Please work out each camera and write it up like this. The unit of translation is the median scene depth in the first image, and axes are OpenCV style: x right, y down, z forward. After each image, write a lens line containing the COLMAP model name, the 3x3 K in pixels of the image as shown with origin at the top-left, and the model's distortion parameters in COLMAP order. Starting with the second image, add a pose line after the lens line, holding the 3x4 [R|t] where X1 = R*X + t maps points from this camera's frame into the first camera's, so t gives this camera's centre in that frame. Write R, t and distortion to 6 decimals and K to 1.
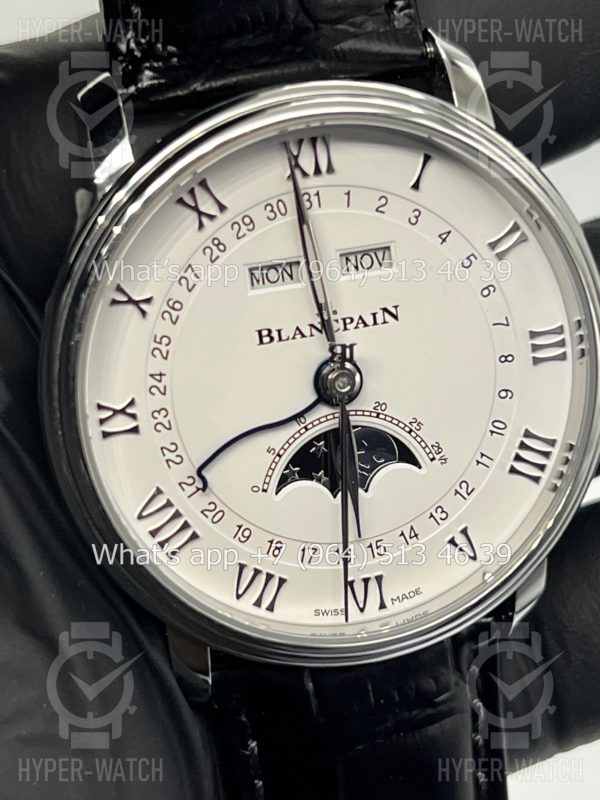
lens RADIAL K [[1919.0, 0, 300.9], [0, 1919.0, 400.0], [0, 0, 1]] dist [0.215789, 0.000000]
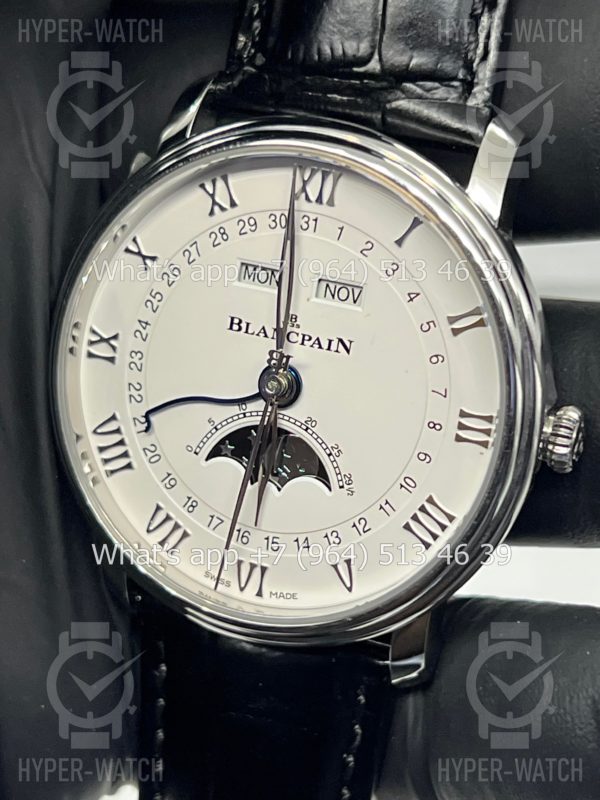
lens RADIAL K [[1919.0, 0, 300.3], [0, 1919.0, 395.9], [0, 0, 1]] dist [0.215789, 0.000000]
pose [[0.784072, 0.348876, -0.513340, 0.598988], [-0.360736, 0.929187, 0.080508, -0.097445], [0.505076, 0.122056, 0.854401, 0.058177]]
